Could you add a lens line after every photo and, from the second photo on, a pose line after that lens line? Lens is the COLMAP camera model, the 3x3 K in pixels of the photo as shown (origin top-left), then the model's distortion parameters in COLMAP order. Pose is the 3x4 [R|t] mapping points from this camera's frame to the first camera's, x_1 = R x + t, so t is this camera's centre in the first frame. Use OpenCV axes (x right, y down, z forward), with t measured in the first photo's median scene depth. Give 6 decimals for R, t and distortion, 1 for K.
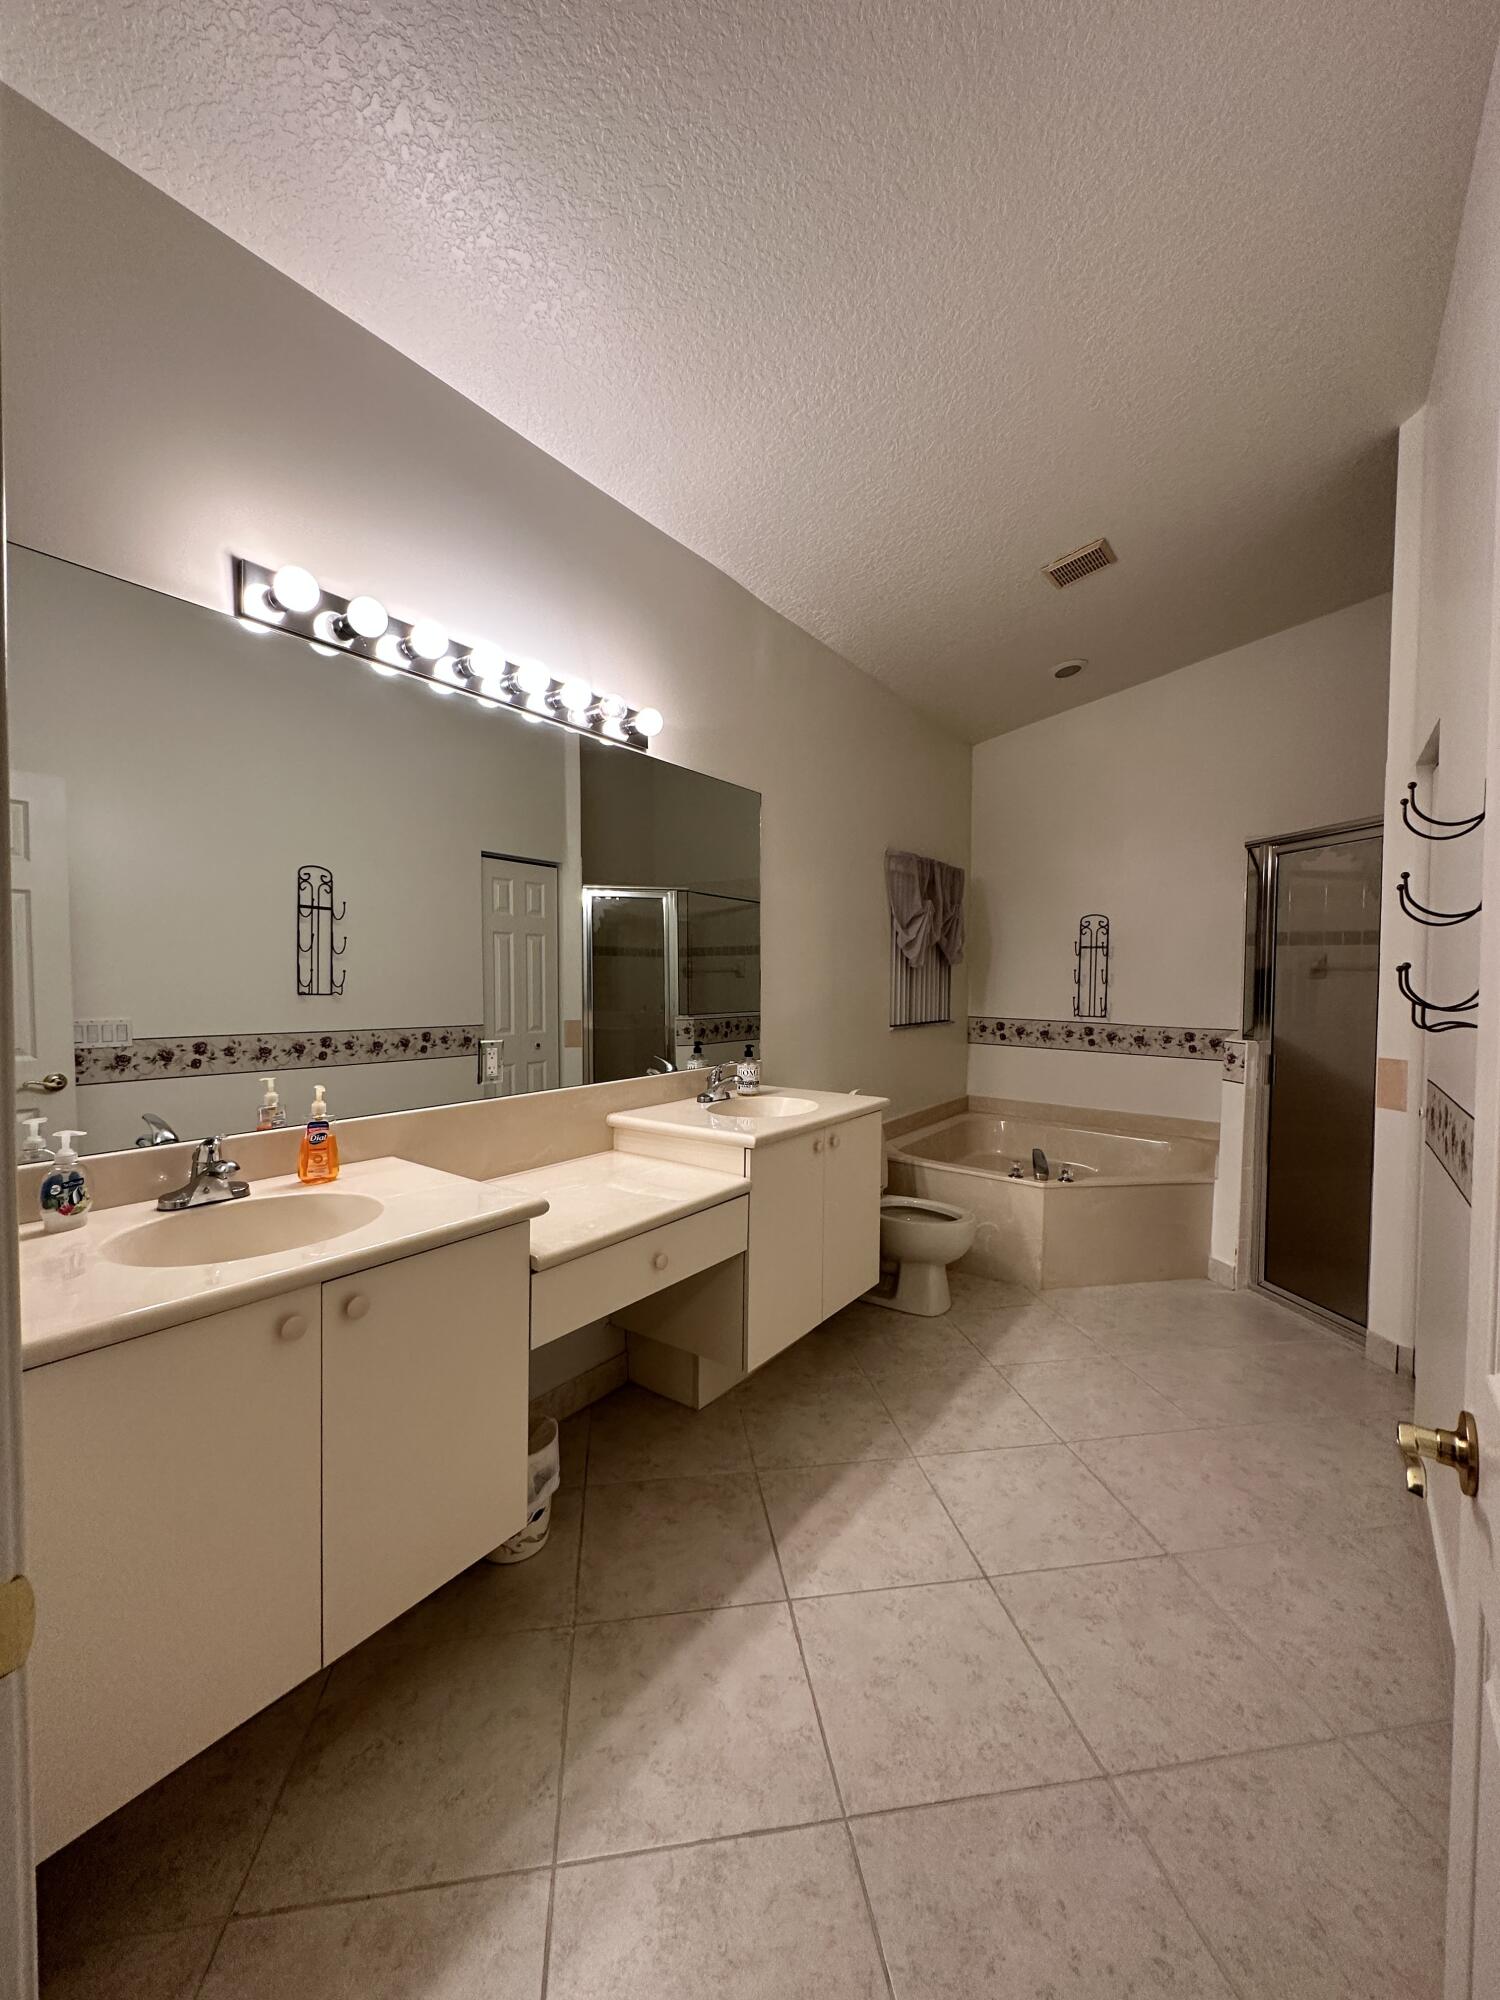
lens RADIAL K [[803.2, 0, 752.0], [0, 803.2, 1004.0], [0, 0, 1]] dist [0.000991, 0.000045]
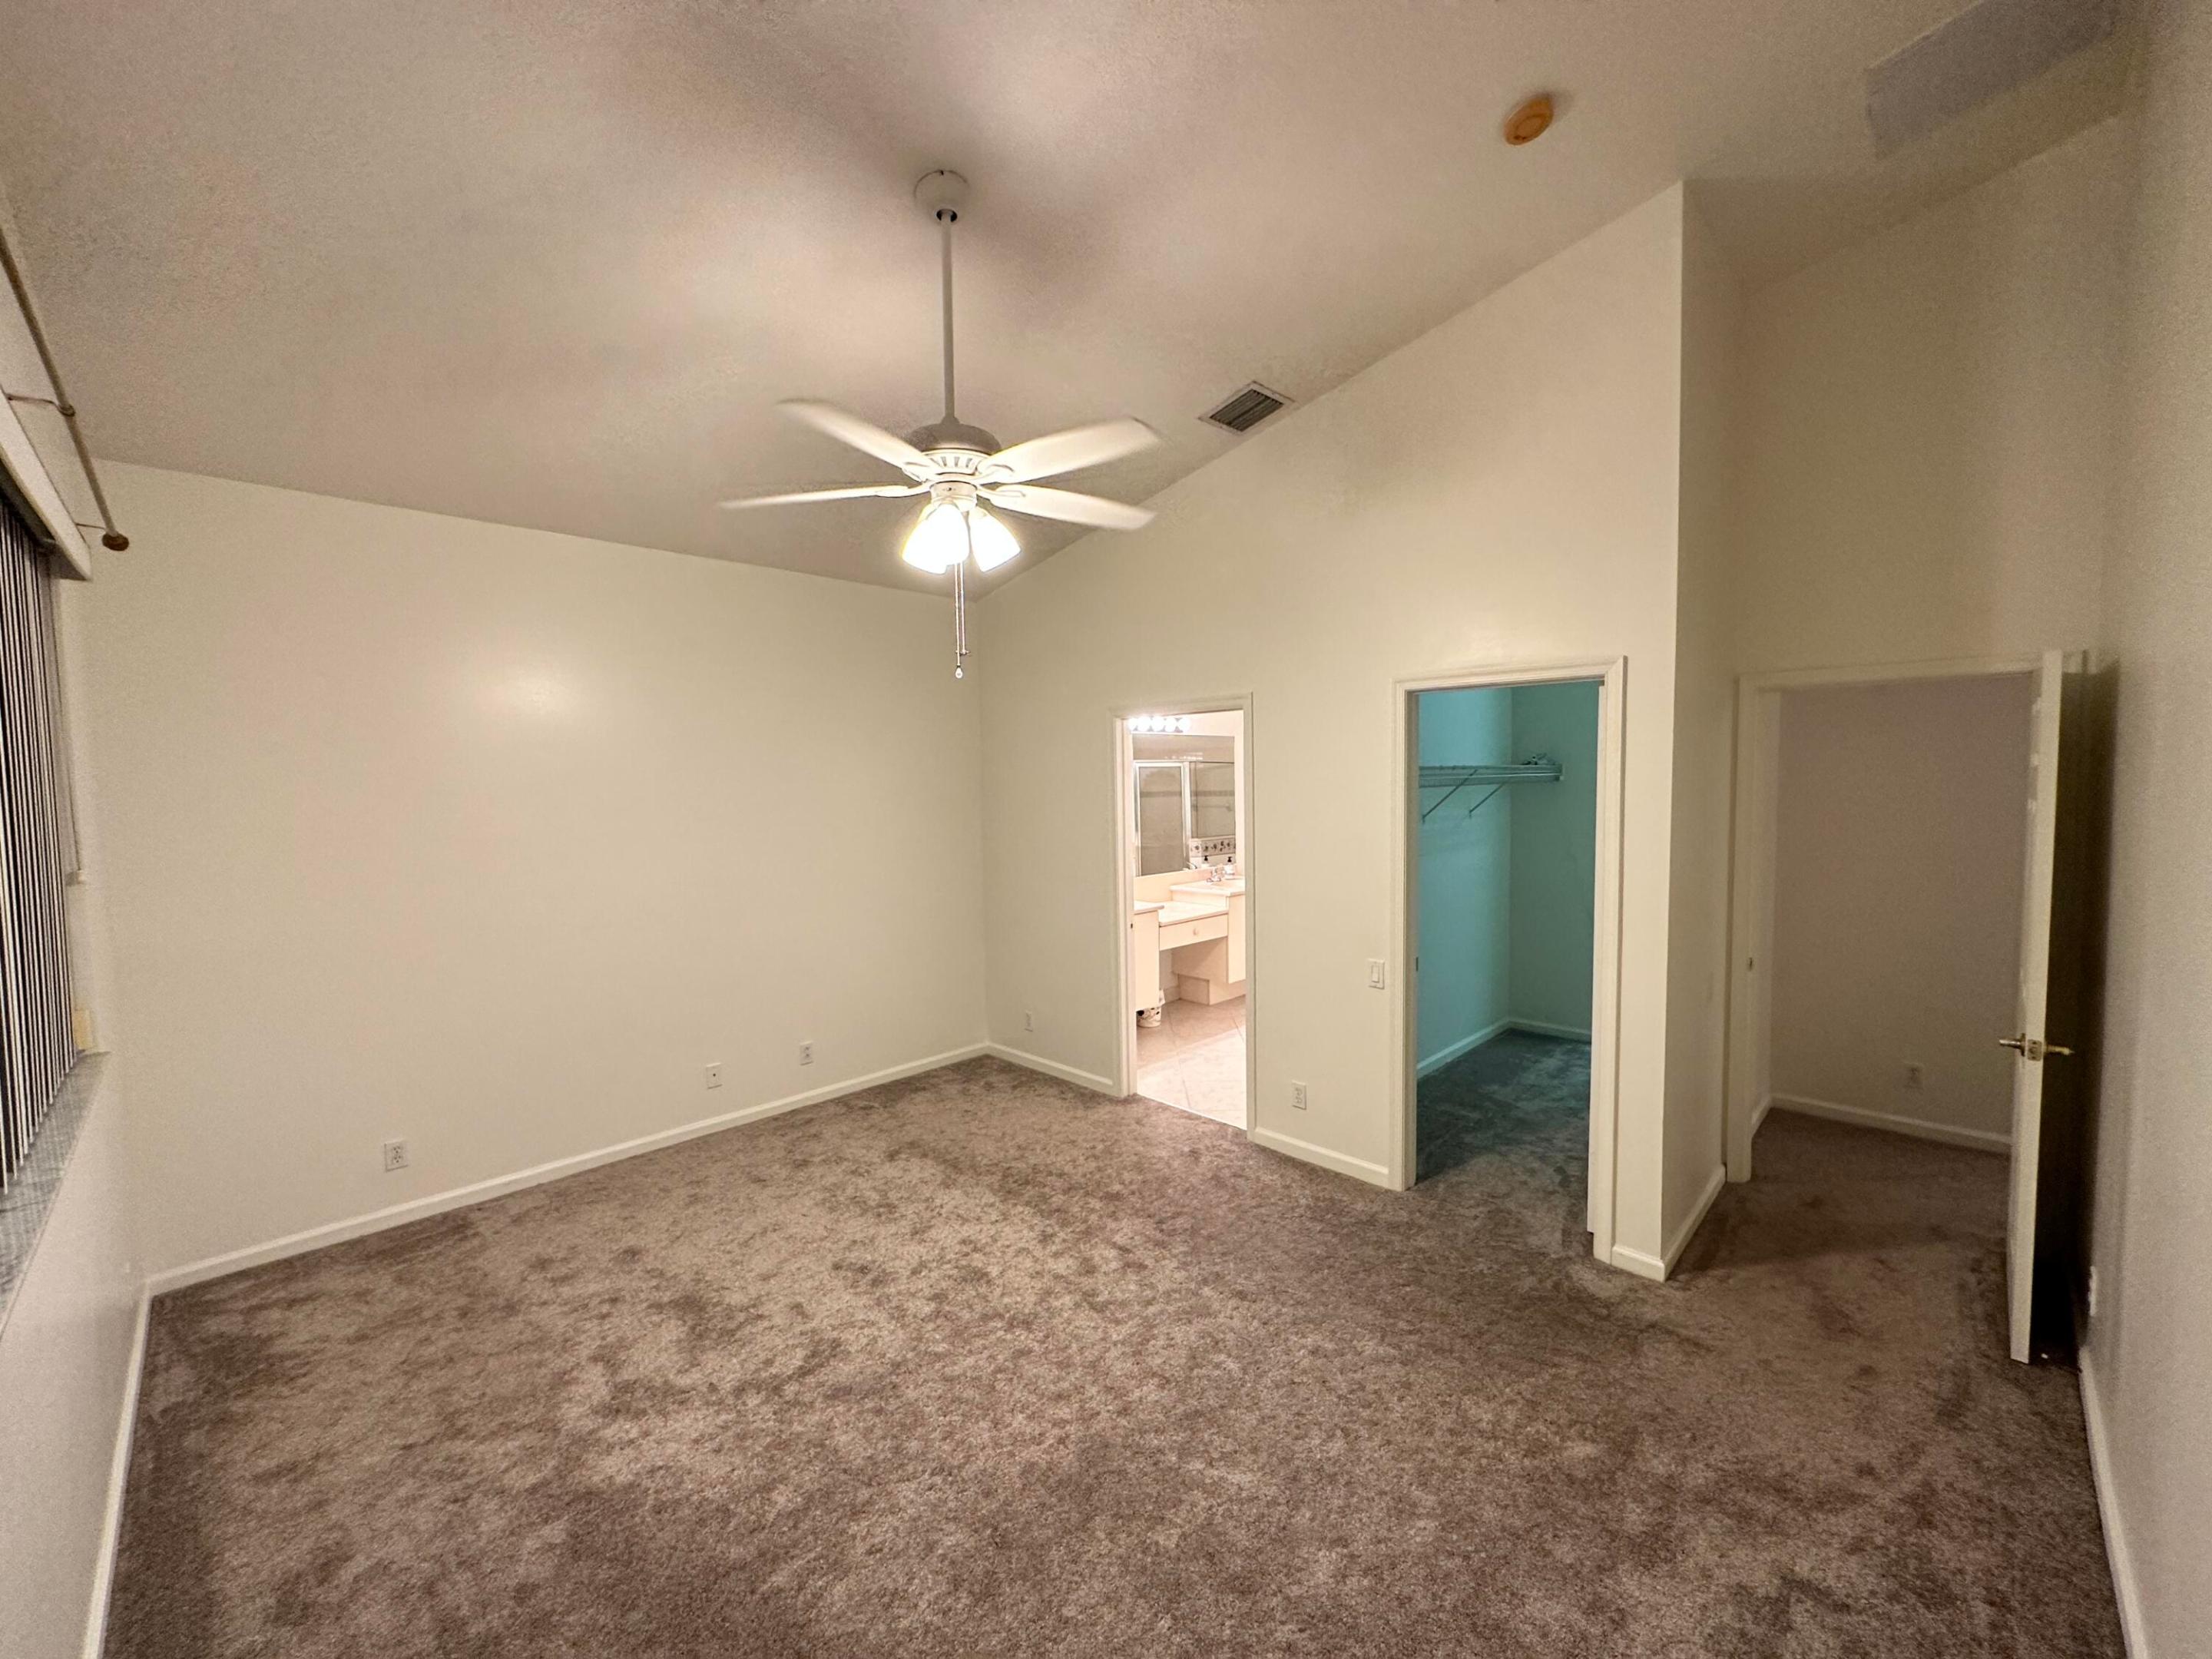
lens RADIAL K [[888.3, 0, 1109.5], [0, 888.3, 823.4], [0, 0, 1]] dist [0.000991, 0.000045]
pose [[0.986535, -0.016017, -0.162766, 0.066806], [0.019331, 0.999636, 0.018795, -0.089446], [0.162406, -0.021689, 0.986486, -1.400008]]
